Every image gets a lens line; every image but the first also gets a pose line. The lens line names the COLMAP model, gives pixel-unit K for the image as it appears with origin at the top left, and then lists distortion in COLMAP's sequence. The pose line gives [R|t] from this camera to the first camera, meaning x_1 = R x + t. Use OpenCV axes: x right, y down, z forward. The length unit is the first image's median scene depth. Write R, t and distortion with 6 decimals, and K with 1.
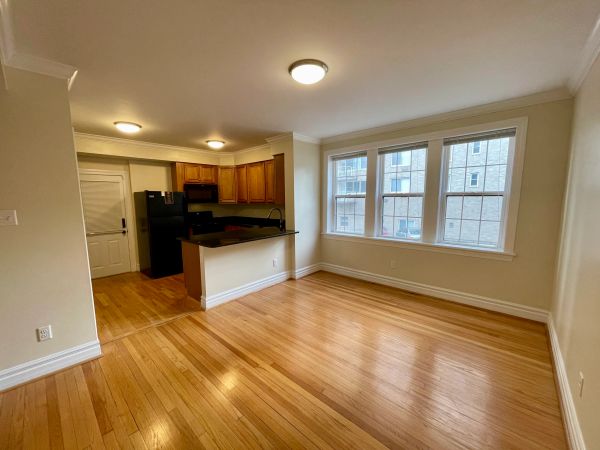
lens RADIAL K [[243.3, 0, 295.8], [0, 243.3, 226.1], [0, 0, 1]] dist [-0.001406, -0.000167]
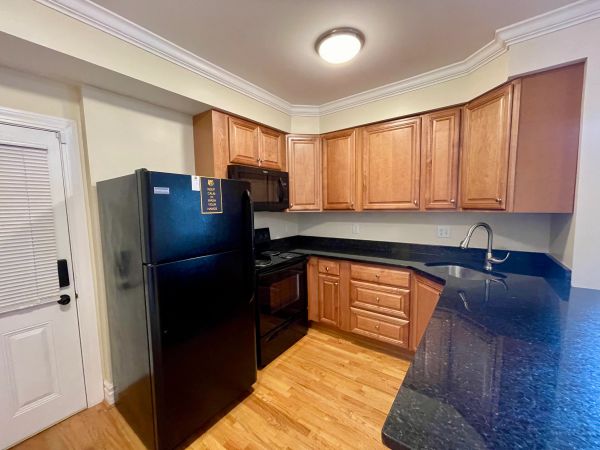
lens RADIAL K [[243.3, 0, 295.8], [0, 243.3, 226.1], [0, 0, 1]] dist [-0.001406, -0.000167]
pose [[0.995239, -0.014438, 0.096385, -0.463752], [0.017289, 0.999435, -0.028810, -0.068974], [-0.095915, 0.030339, 0.994927, 0.699067]]
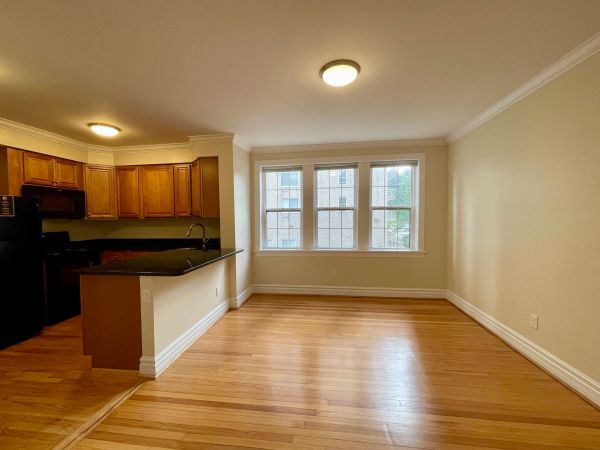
lens RADIAL K [[257.2, 0, 296.7], [0, 257.2, 226.1], [0, 0, 1]] dist [-0.000414, 0.000143]
pose [[0.819347, -0.019459, 0.572967, -0.328130], [0.068091, 0.995653, -0.063557, 0.010700], [-0.569240, 0.091089, 0.817110, 0.144151]]
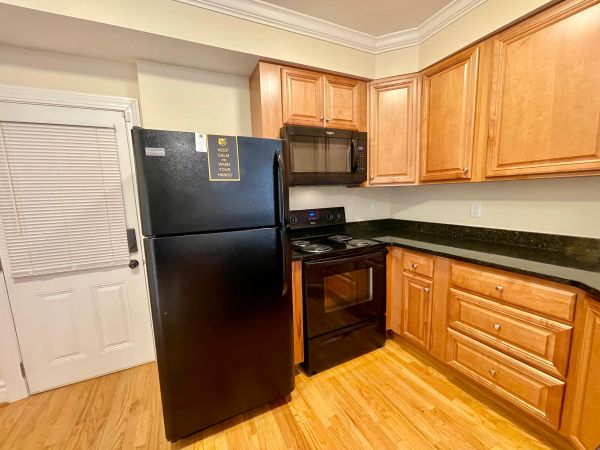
lens RADIAL K [[243.3, 0, 295.8], [0, 243.3, 226.1], [0, 0, 1]] dist [-0.001406, -0.000167]
pose [[0.925671, 0.030047, -0.377133, -0.365932], [-0.018828, 0.999265, 0.033401, -0.057824], [0.377860, -0.023818, 0.925557, 0.826053]]
